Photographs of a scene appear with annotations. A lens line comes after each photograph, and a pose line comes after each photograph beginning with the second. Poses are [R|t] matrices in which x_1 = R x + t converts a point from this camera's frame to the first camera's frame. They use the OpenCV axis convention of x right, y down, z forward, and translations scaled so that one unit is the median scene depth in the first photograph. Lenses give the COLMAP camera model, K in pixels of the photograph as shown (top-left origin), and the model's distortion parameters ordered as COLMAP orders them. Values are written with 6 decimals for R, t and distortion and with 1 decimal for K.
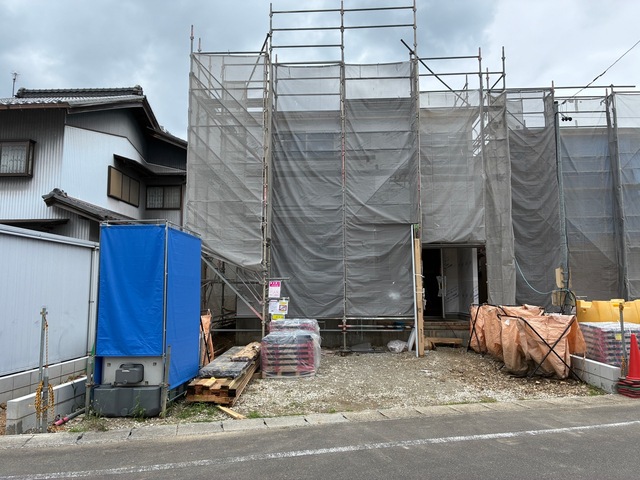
lens RADIAL K [[479.3, 0, 321.2], [0, 479.3, 237.1], [0, 0, 1]] dist [0.039117, -0.002562]
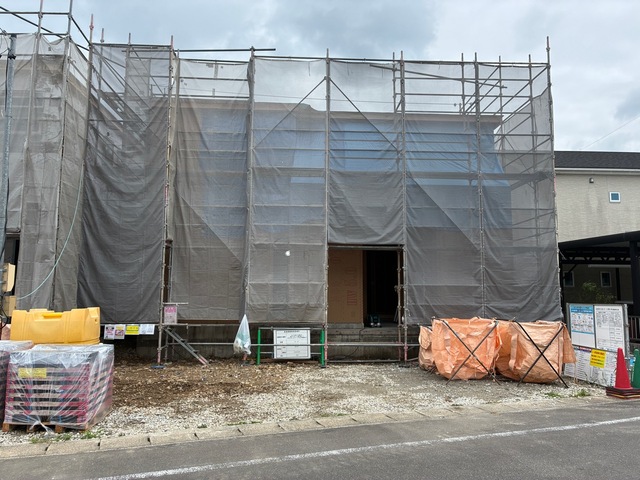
lens RADIAL K [[479.3, 0, 336.7], [0, 479.3, 238.3], [0, 0, 1]] dist [0.039117, -0.002562]
pose [[0.996795, 0.019299, 0.077638, 0.682843], [-0.018643, 0.999784, -0.009156, 0.016689], [-0.077798, 0.007679, 0.996940, 0.173051]]
